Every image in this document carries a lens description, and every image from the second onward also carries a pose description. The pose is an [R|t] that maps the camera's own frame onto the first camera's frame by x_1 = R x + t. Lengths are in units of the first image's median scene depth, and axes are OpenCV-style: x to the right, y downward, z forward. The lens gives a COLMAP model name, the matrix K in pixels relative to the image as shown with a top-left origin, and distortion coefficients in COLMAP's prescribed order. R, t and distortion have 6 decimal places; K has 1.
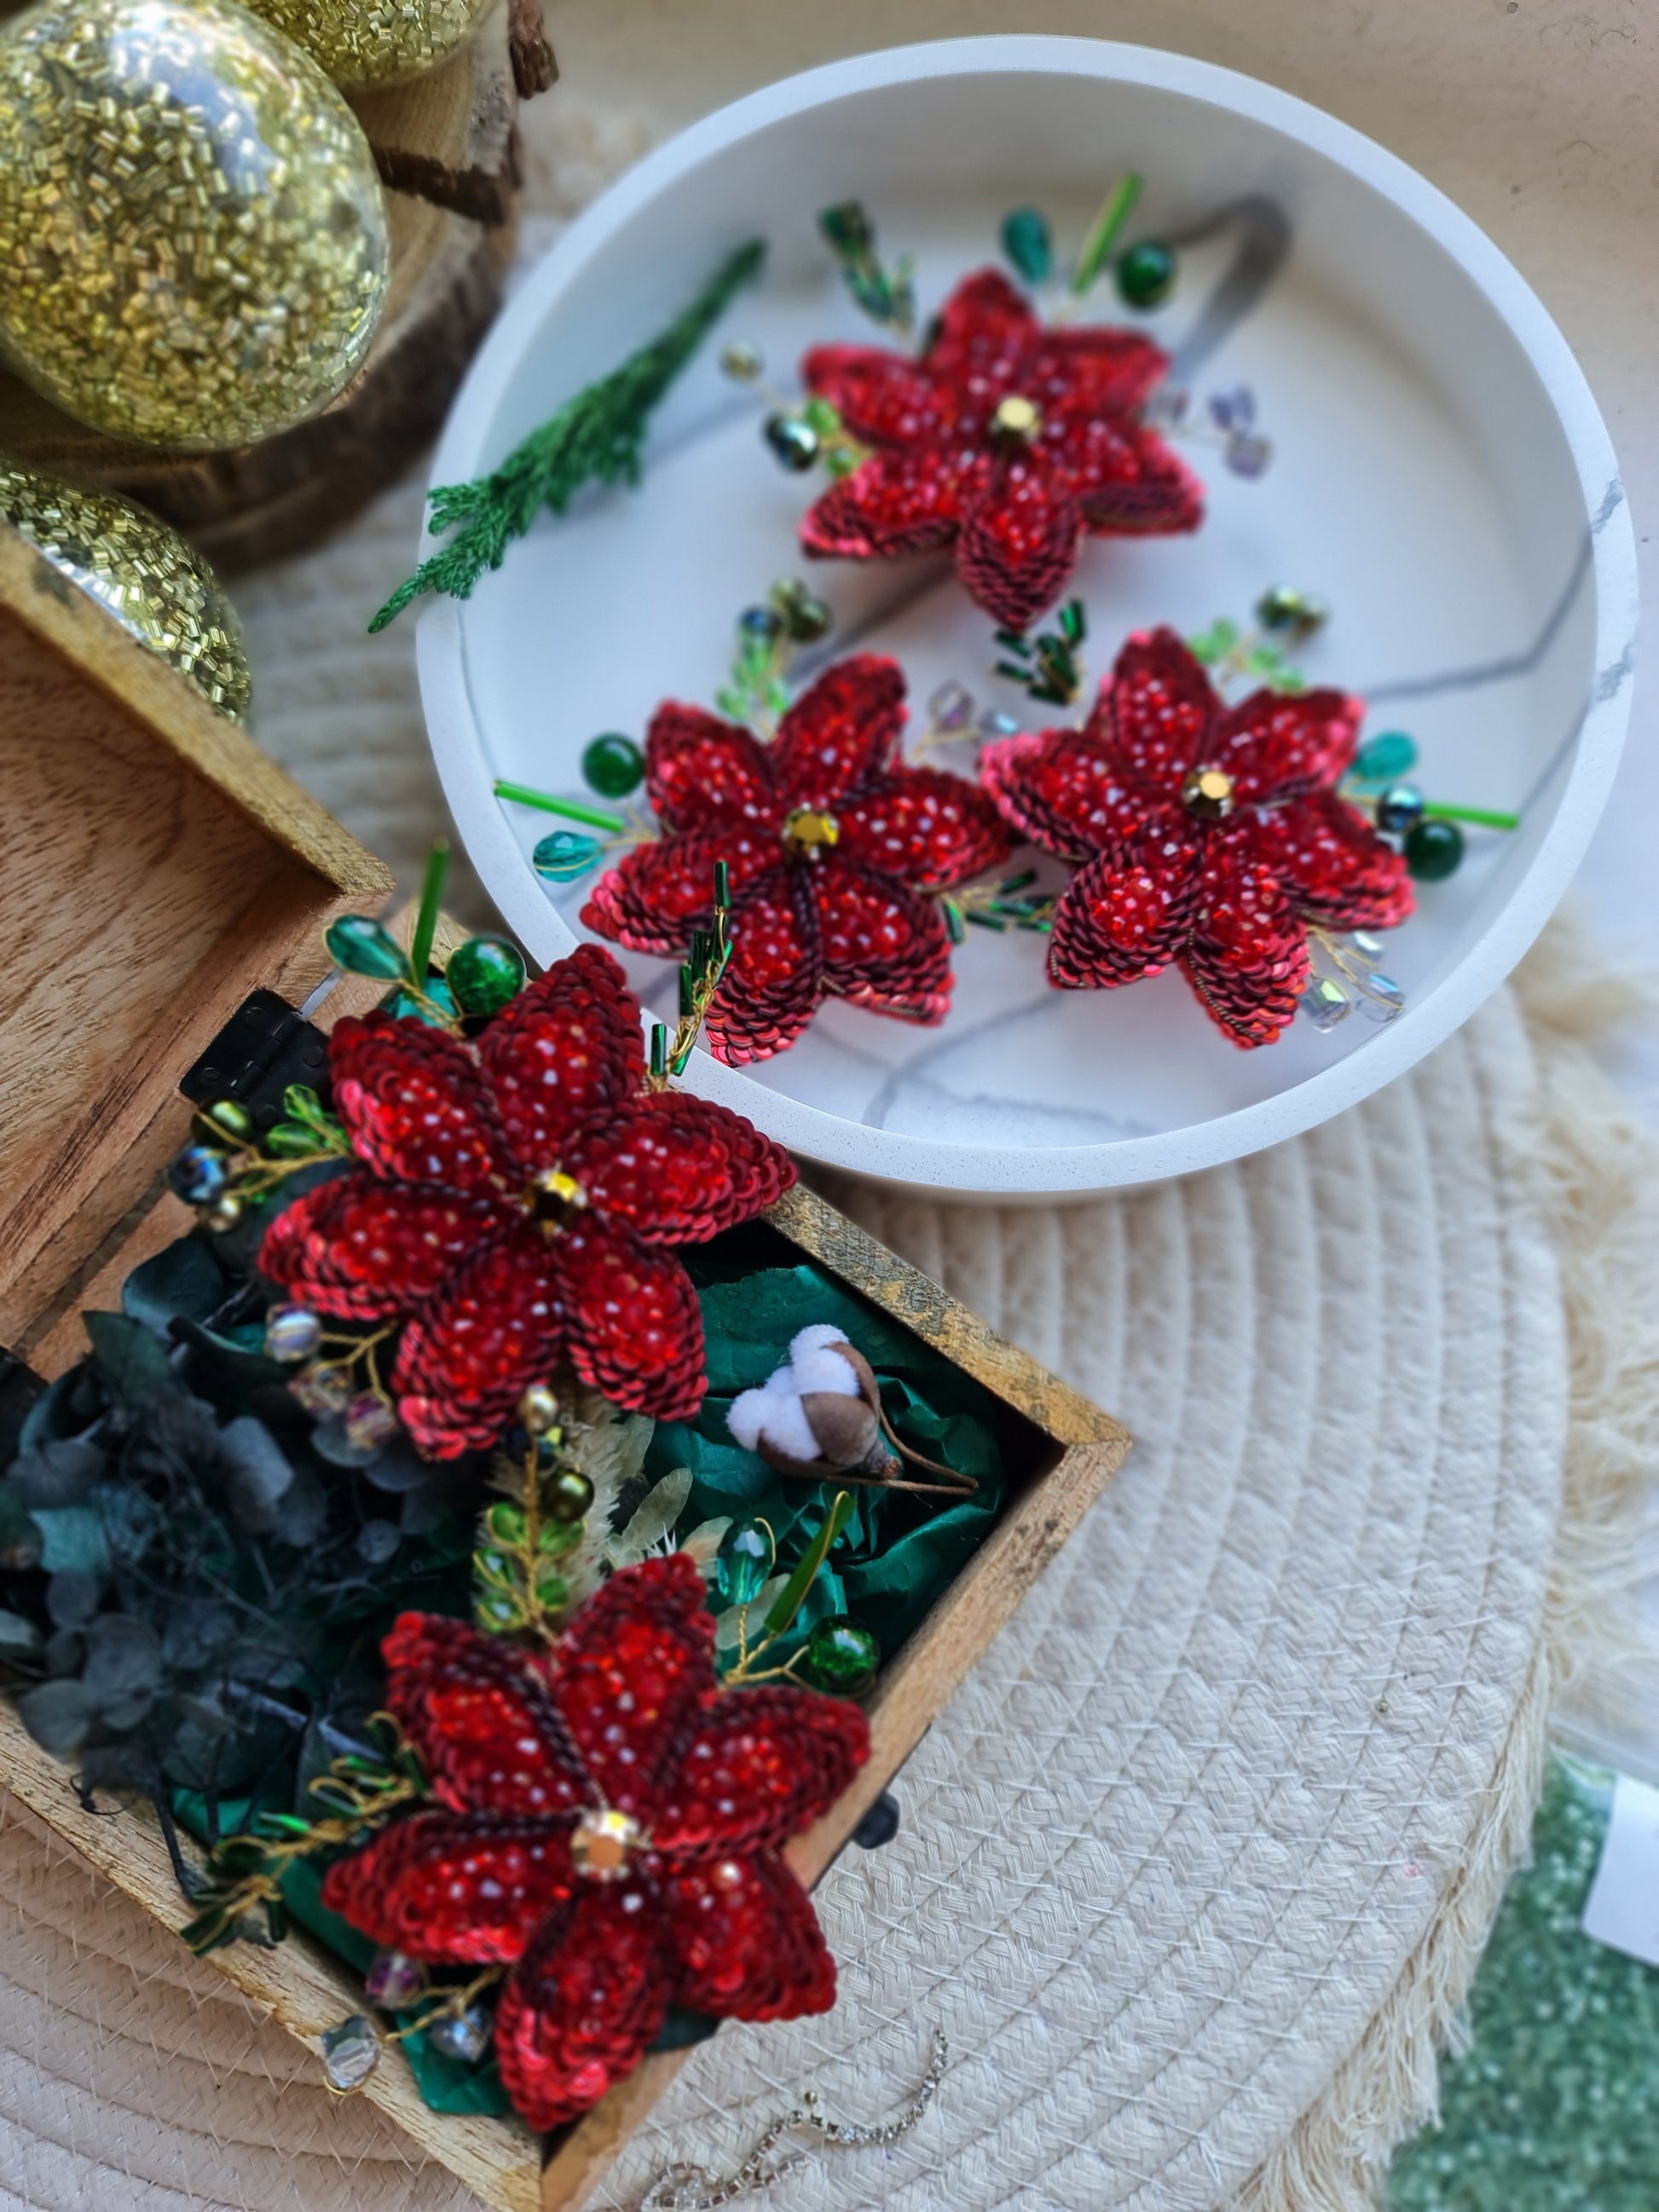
lens RADIAL K [[1754.9, 0, 847.7], [0, 1754.9, 1052.8], [0, 0, 1]] dist [-0.044328, 0.030370]
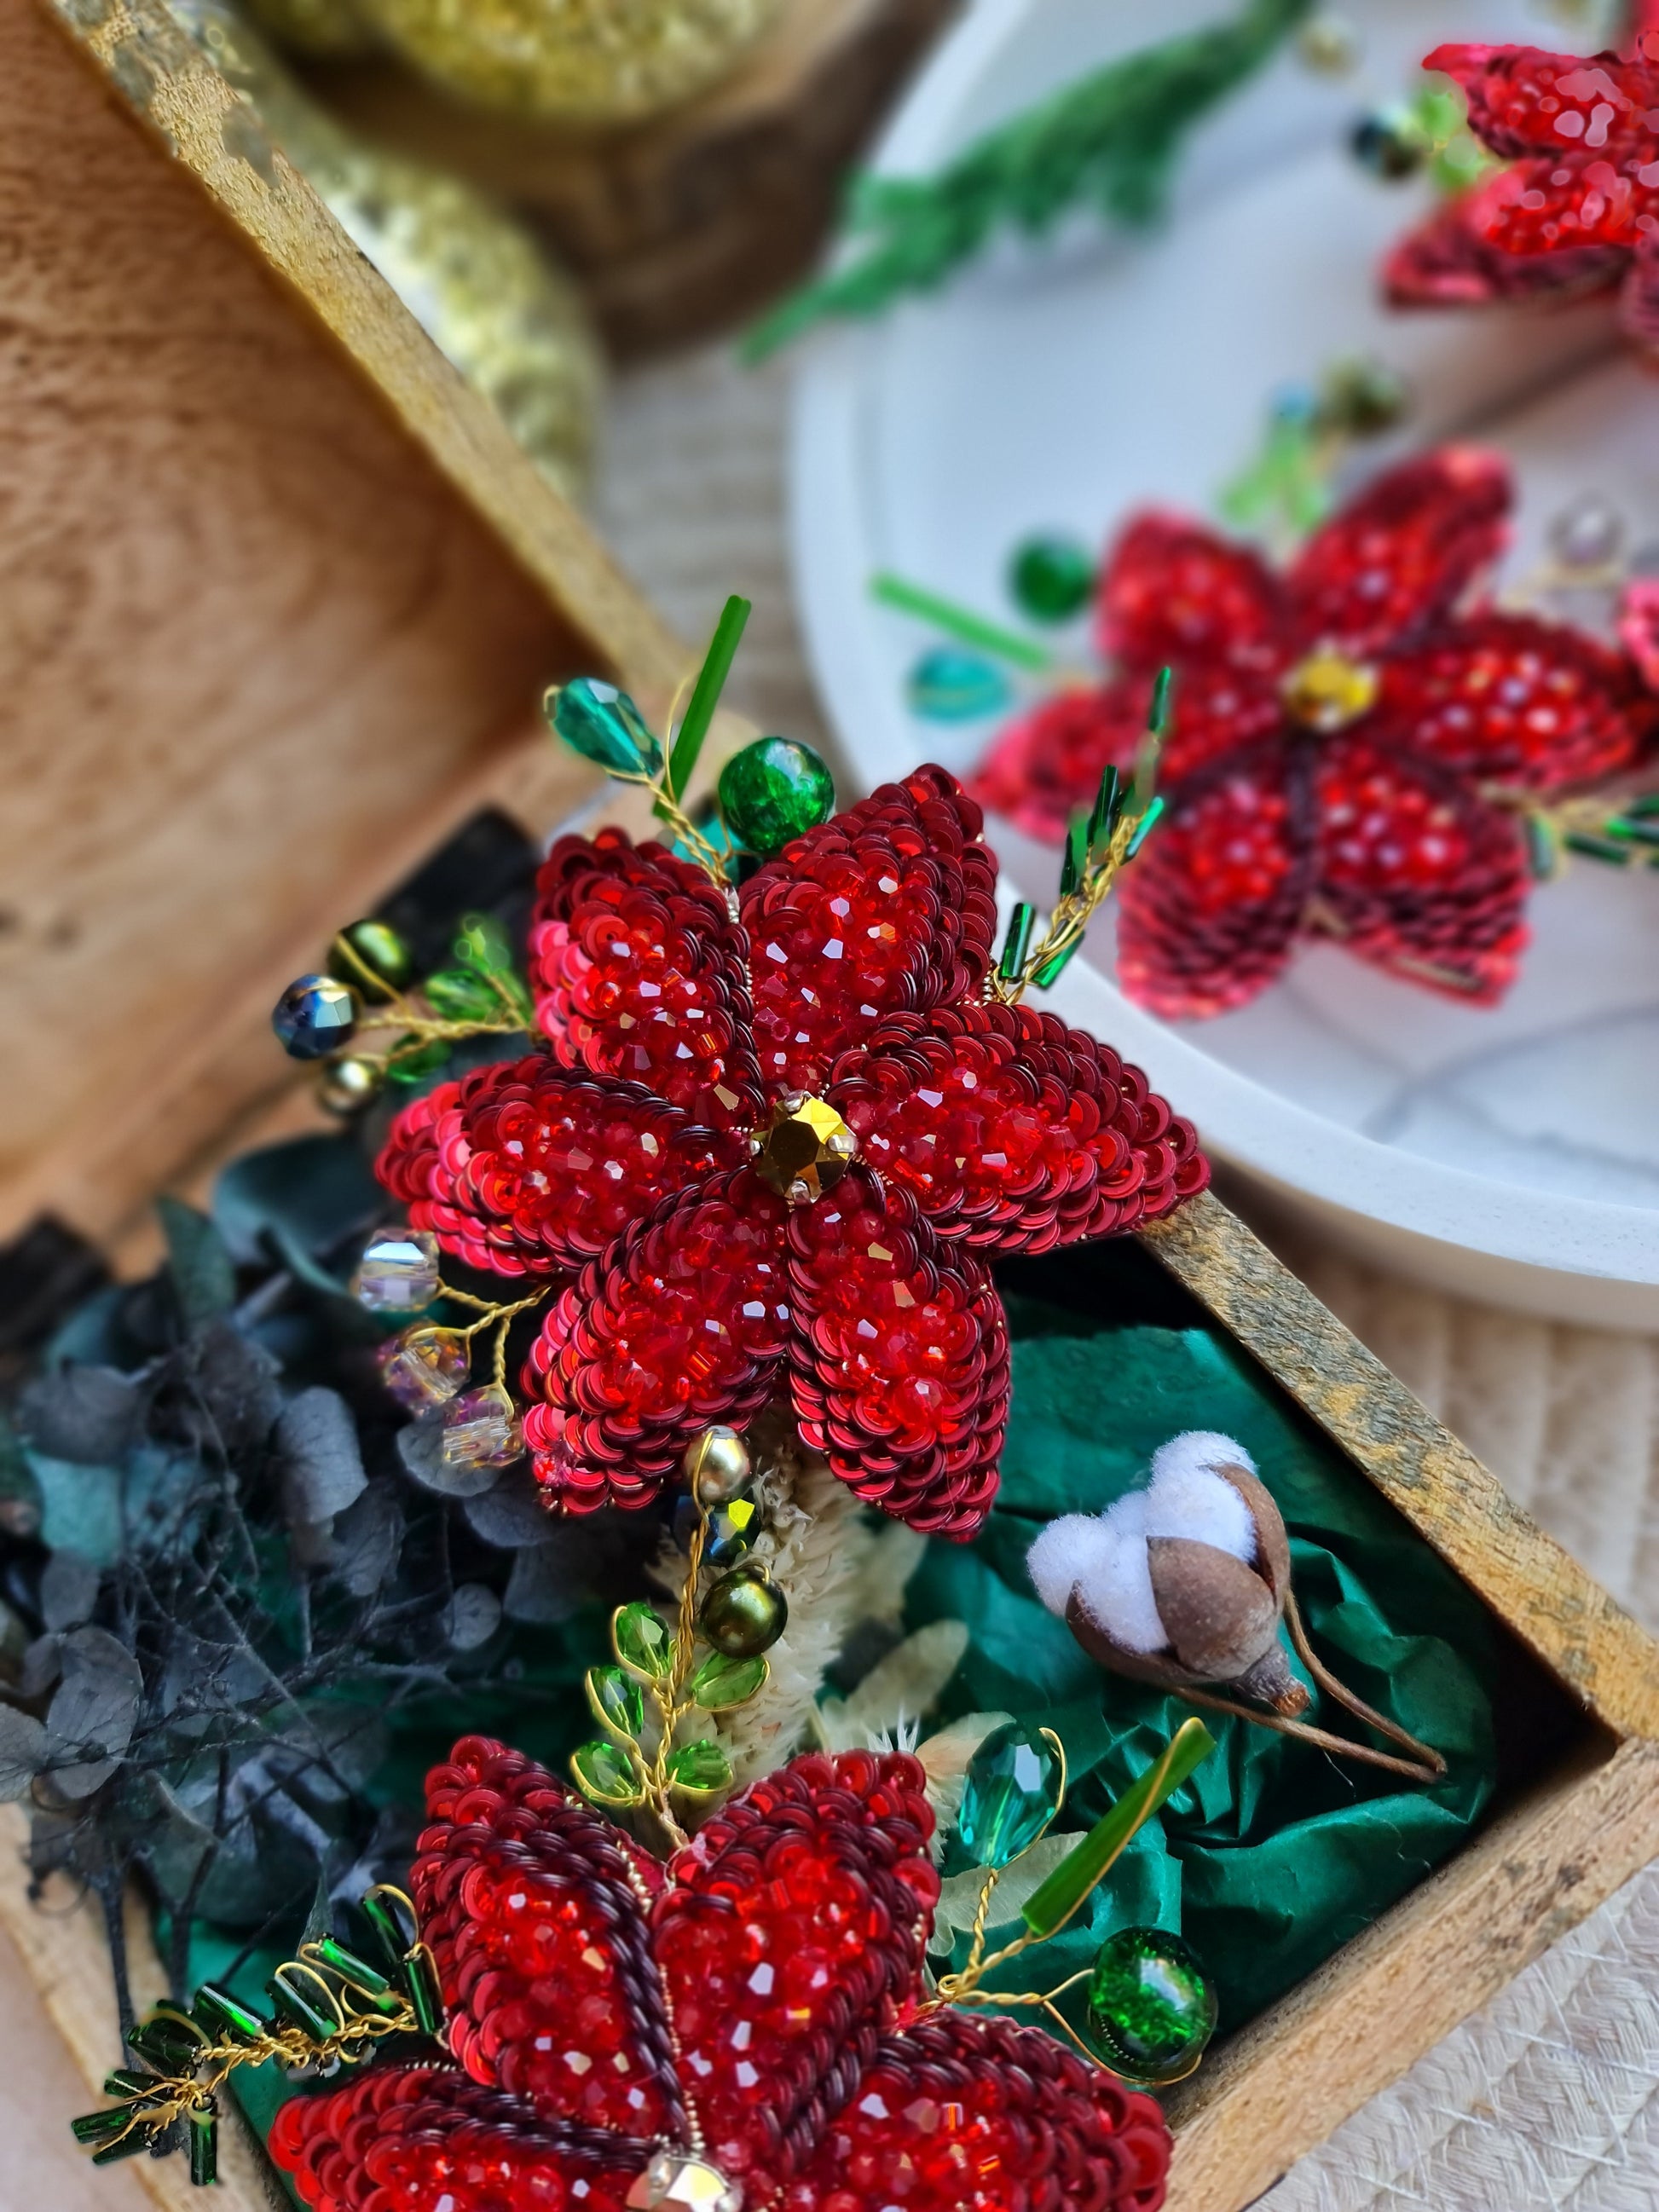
lens RADIAL K [[1754.9, 0, 827.9], [0, 1754.9, 1093.0], [0, 0, 1]] dist [-0.044328, 0.030370]
pose [[0.937058, 0.142177, -0.318915, 0.037511], [-0.163092, 0.985811, -0.039717, 0.089852], [0.308744, 0.089230, 0.946951, 0.401378]]
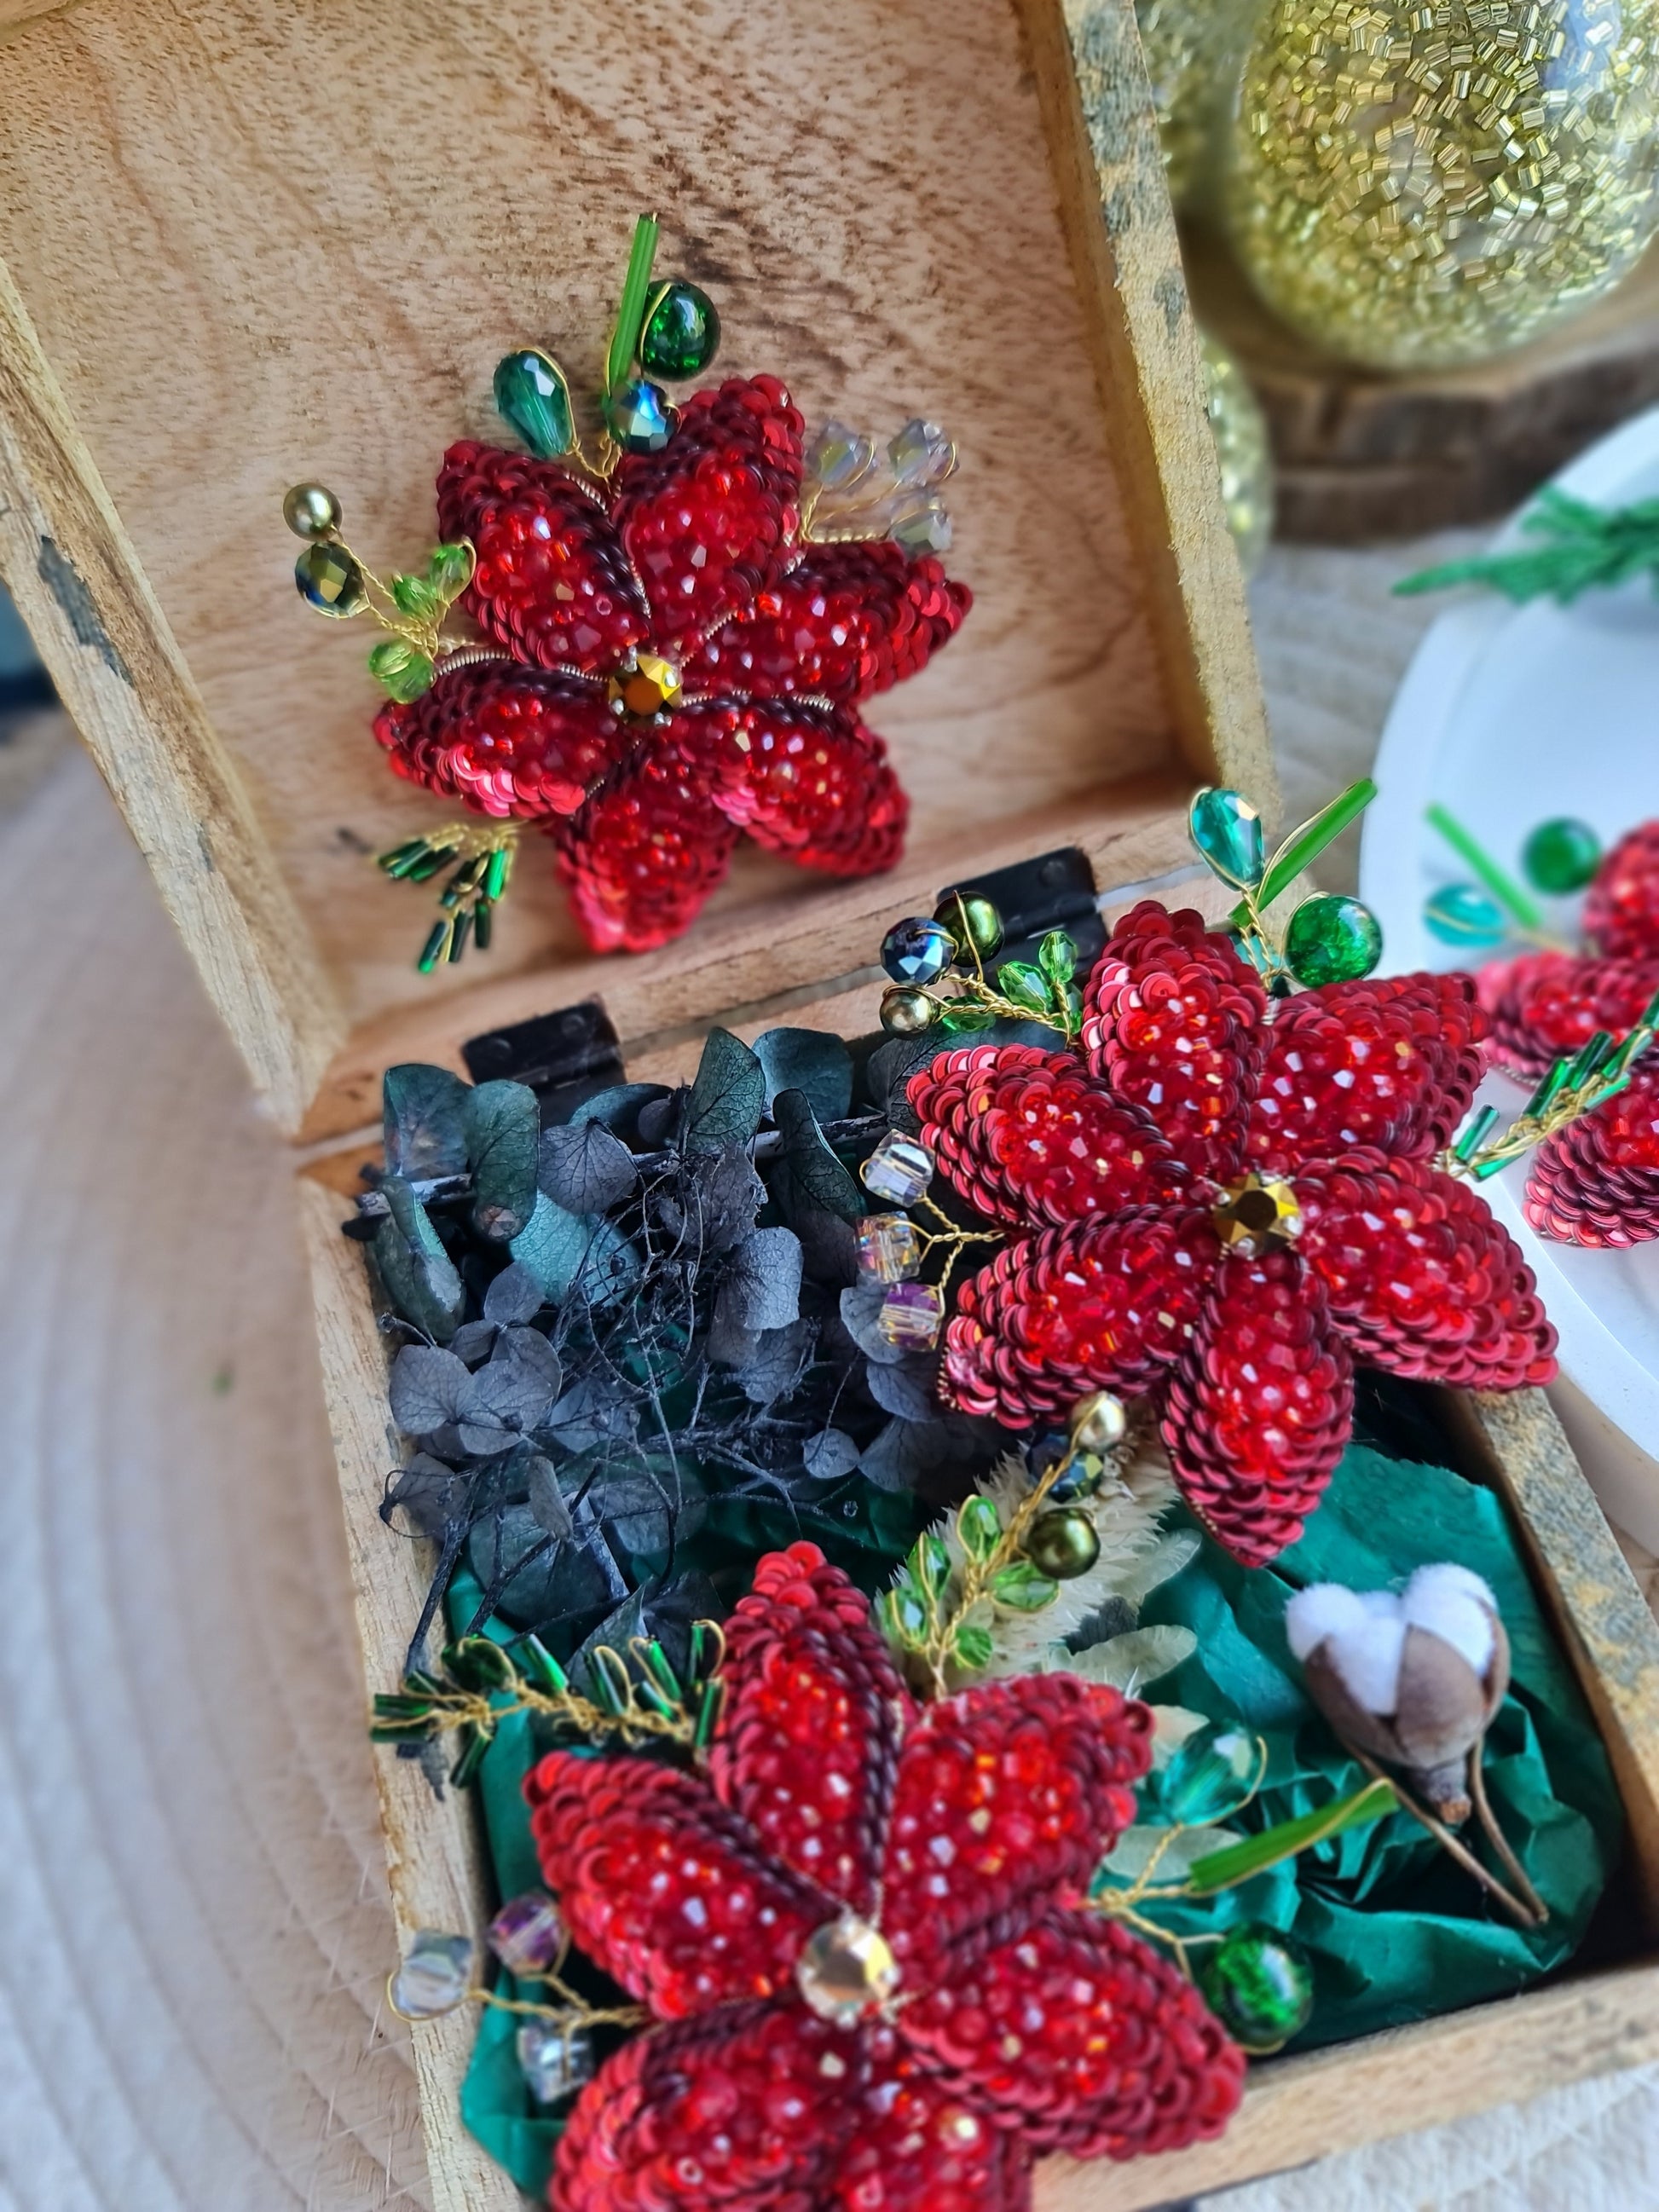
lens RADIAL K [[1754.9, 0, 837.8], [0, 1754.9, 1053.4], [0, 0, 1]] dist [-0.044328, 0.030370]
pose [[0.775970, 0.493111, -0.393335, -0.043616], [-0.561326, 0.824279, -0.074012, 0.186253], [0.287721, 0.278220, 0.916412, 0.221237]]
